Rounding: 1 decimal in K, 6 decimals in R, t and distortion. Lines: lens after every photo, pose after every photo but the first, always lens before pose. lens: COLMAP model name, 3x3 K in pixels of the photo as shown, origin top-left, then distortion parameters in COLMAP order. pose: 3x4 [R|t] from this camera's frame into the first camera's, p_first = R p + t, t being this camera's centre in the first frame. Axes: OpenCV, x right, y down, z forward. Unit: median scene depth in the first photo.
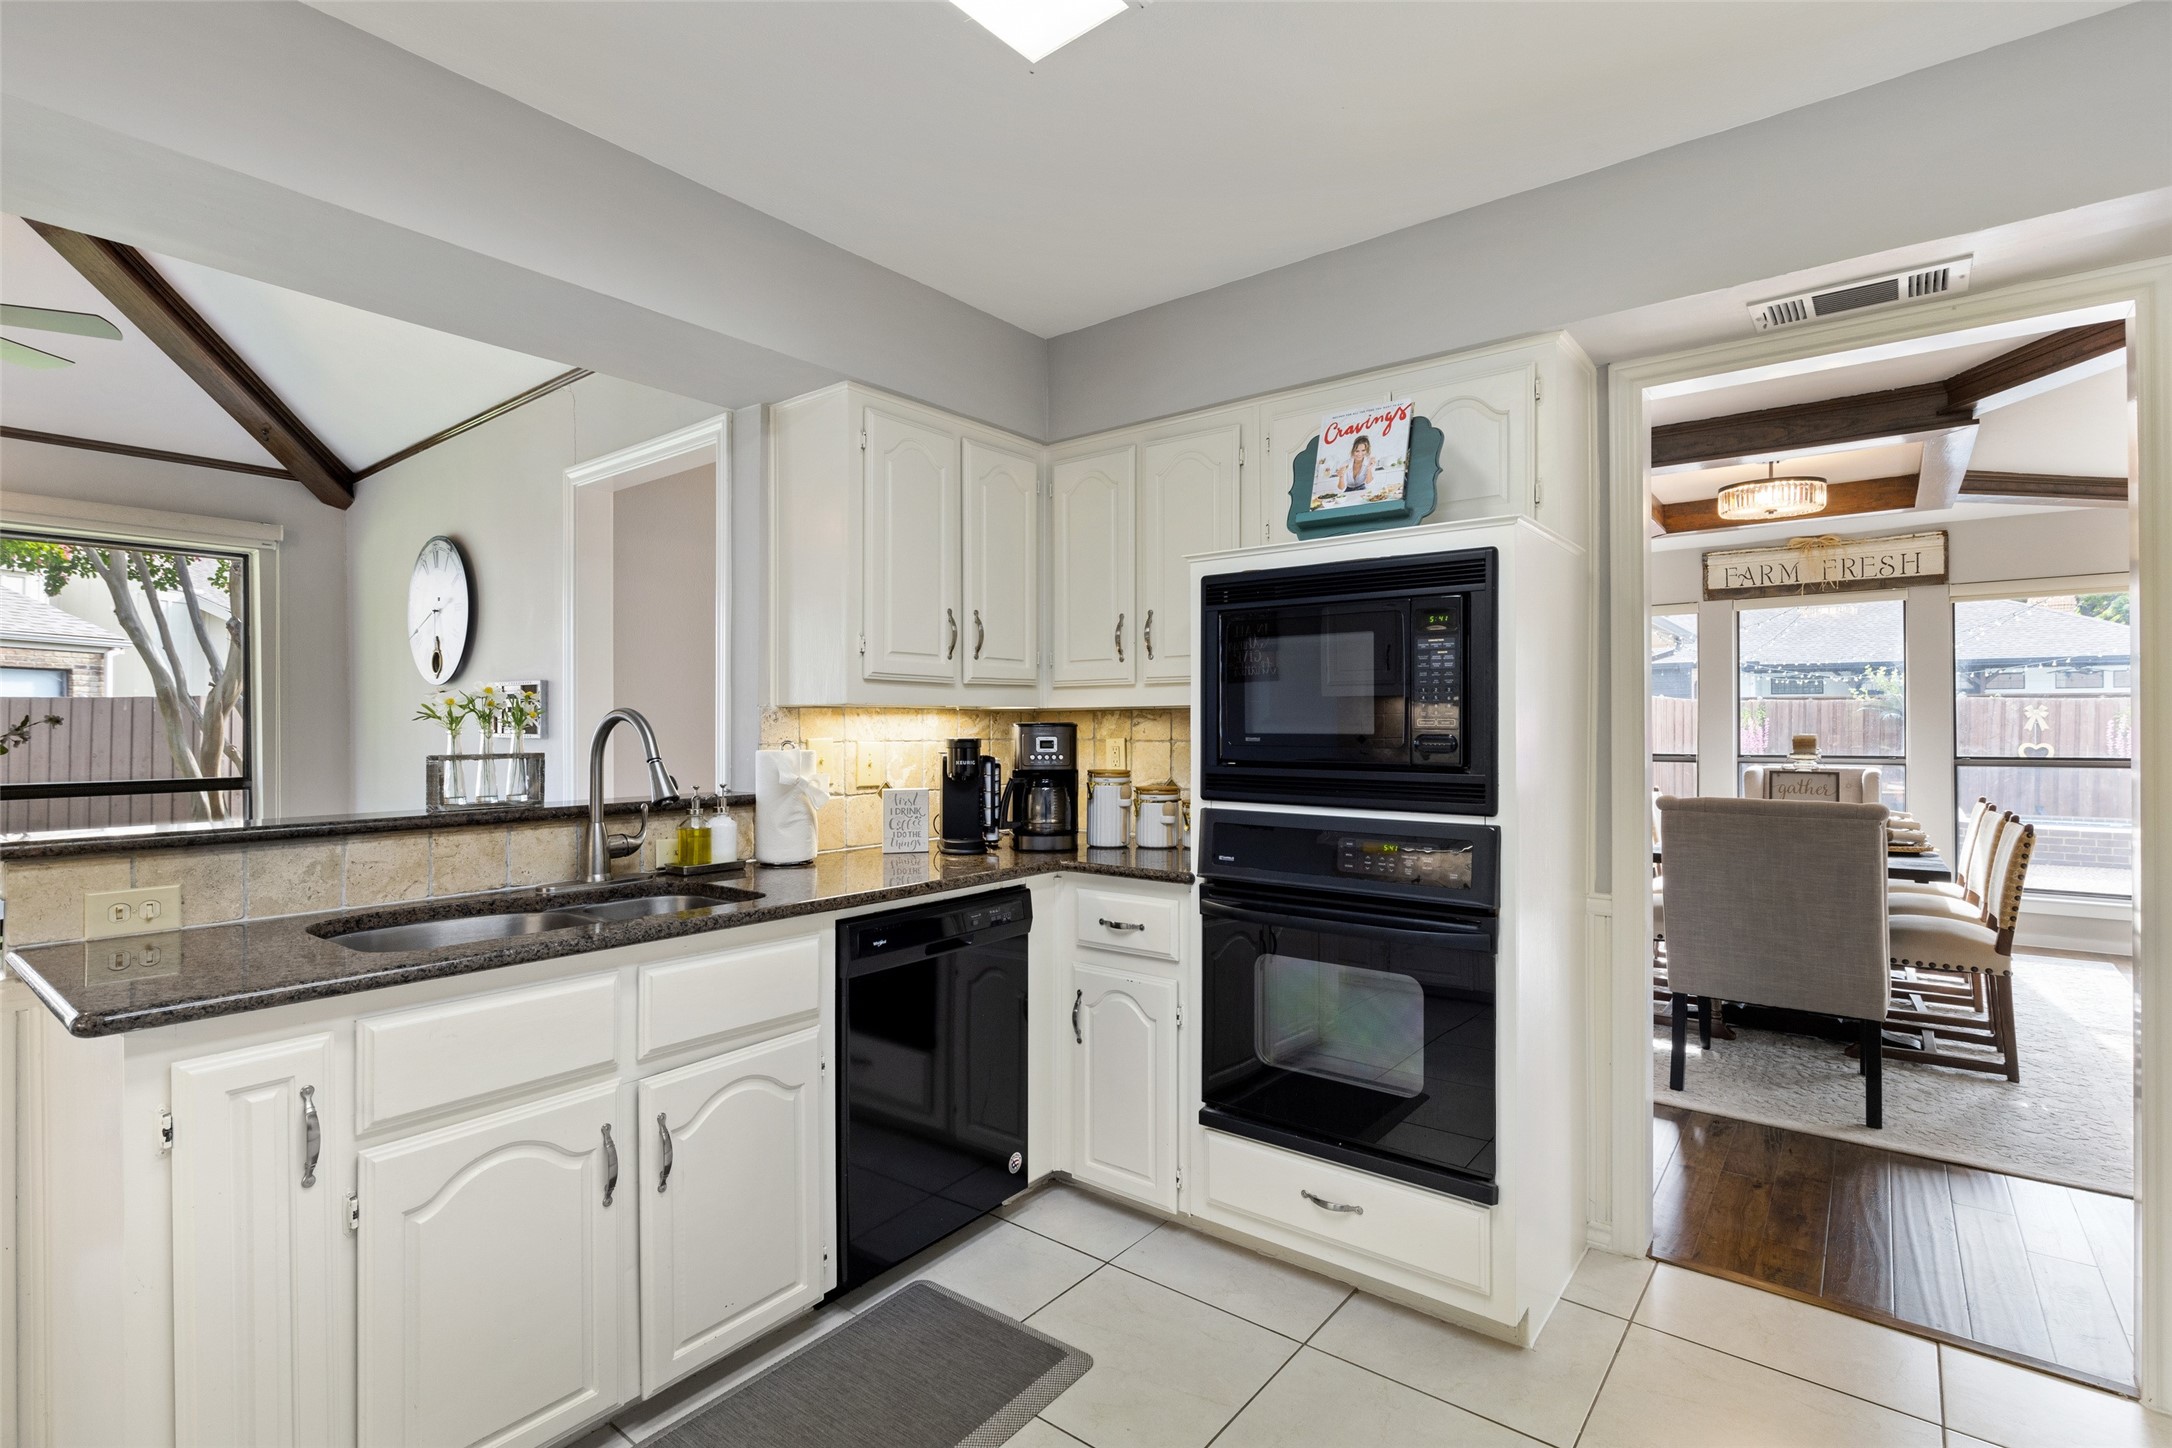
lens RADIAL K [[1003.8, 0, 1095.2], [0, 1003.8, 722.2], [0, 0, 1]] dist [0.002629, 0.000626]
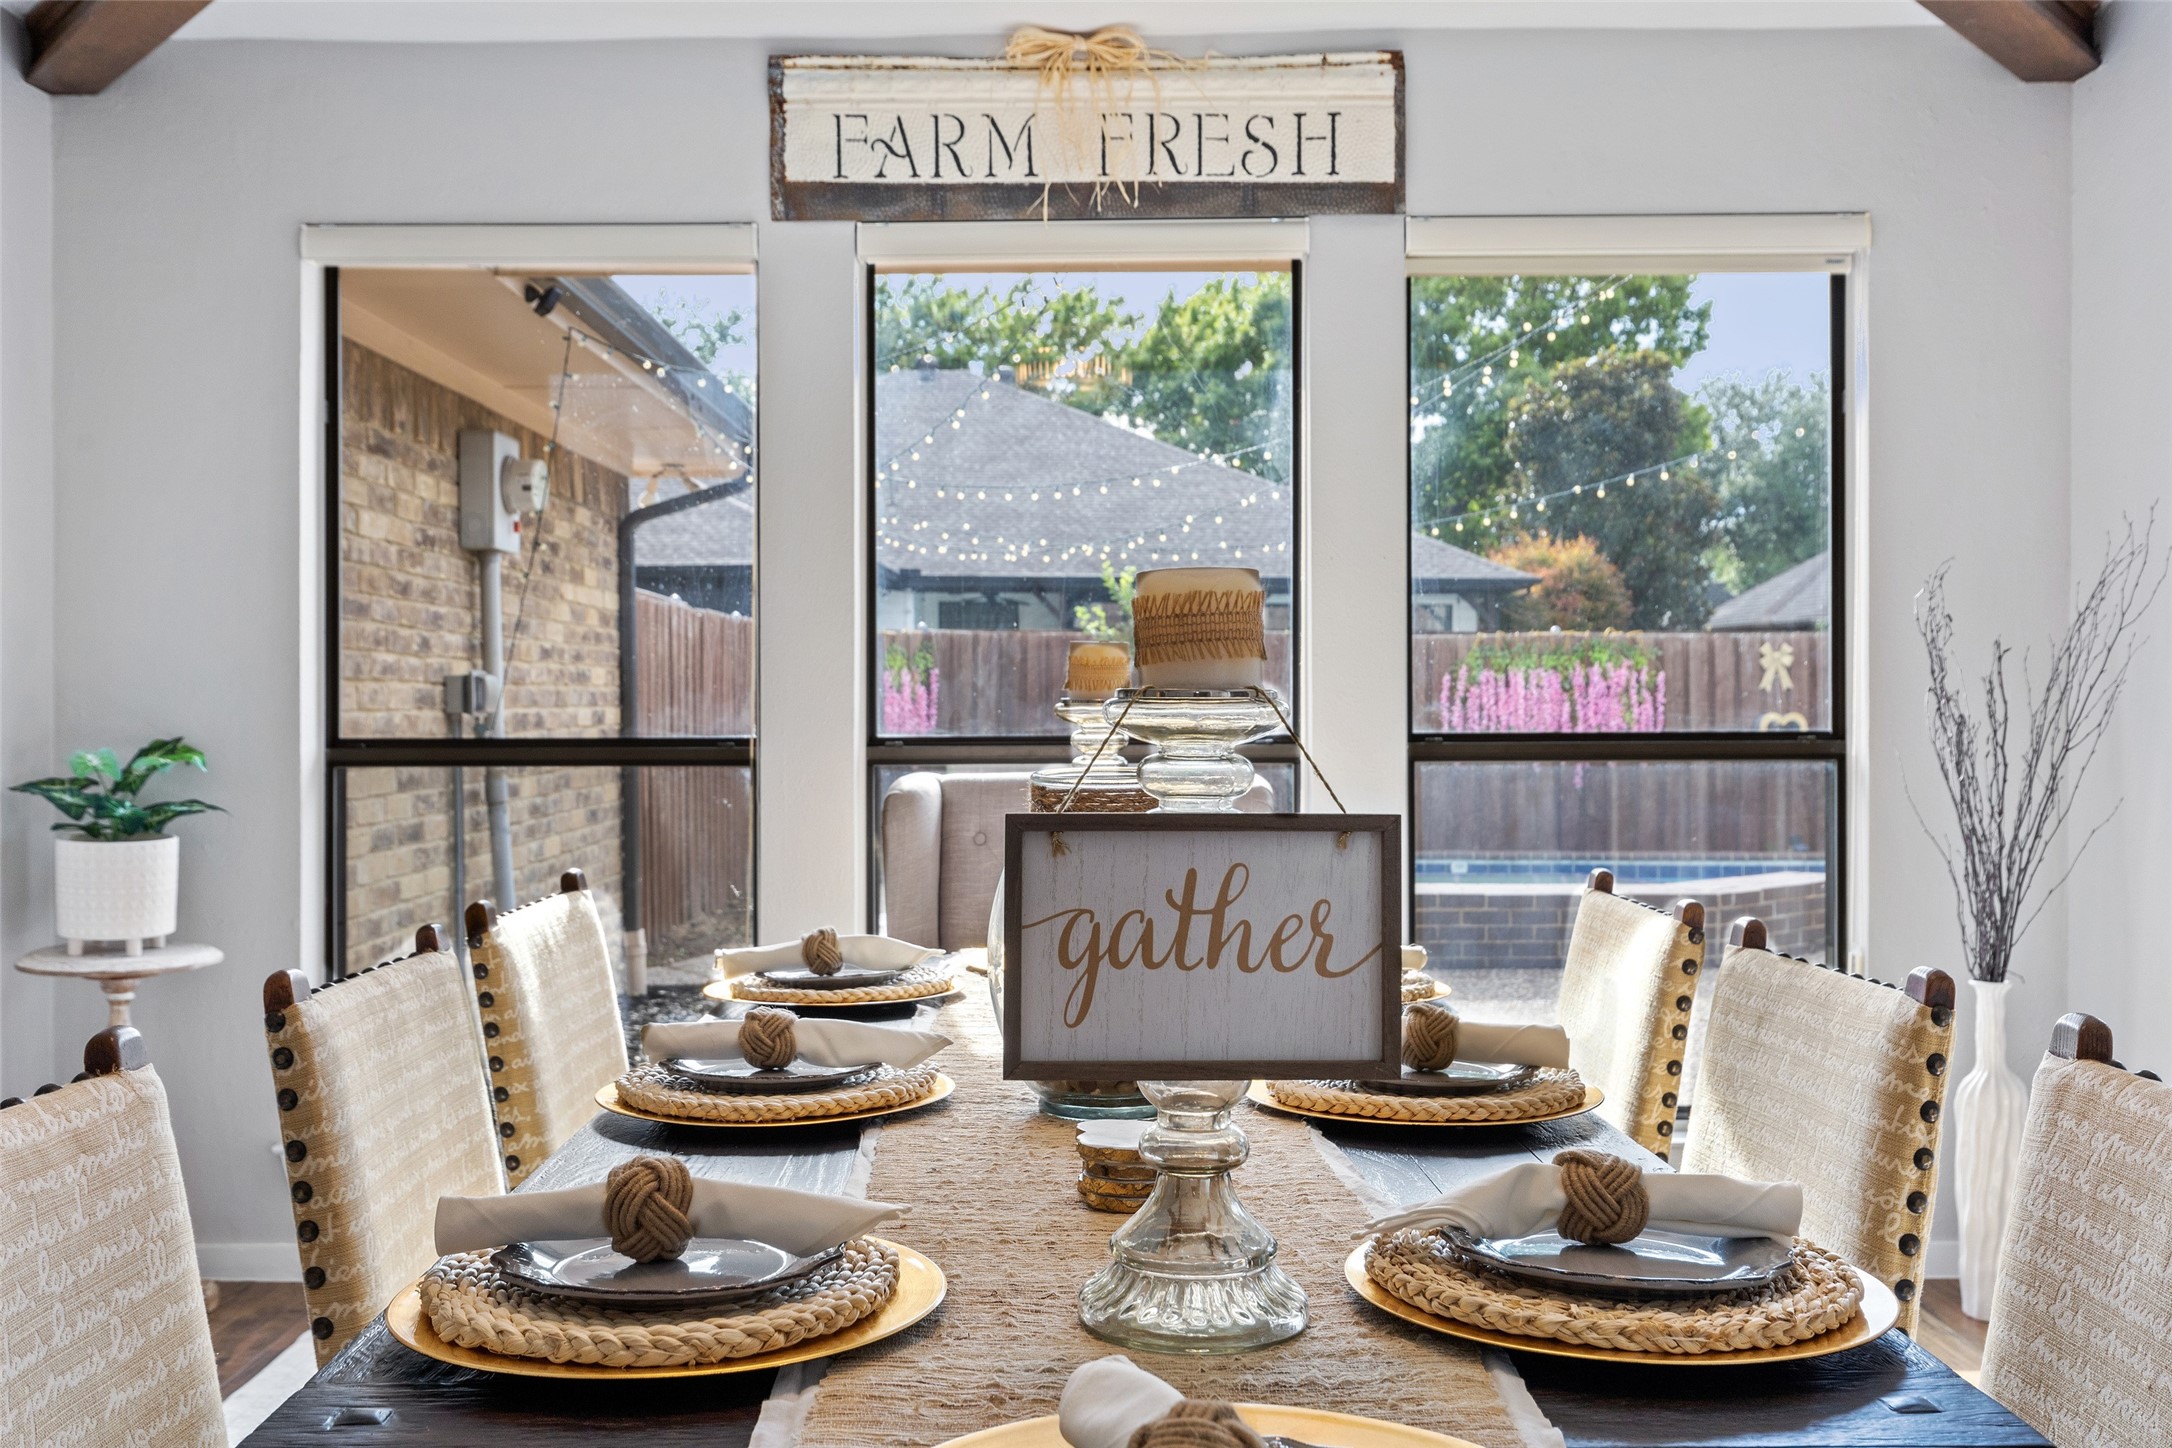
lens RADIAL K [[2137.0, 0, 1083.2], [0, 2137.0, 719.4], [0, 0, 1]] dist [0.001572, 0.000000]
pose [[0.790273, -0.005949, 0.612725, 0.306398], [-0.002894, 0.999905, 0.013441, 0.018436], [-0.612747, -0.012395, 0.790182, 0.467958]]
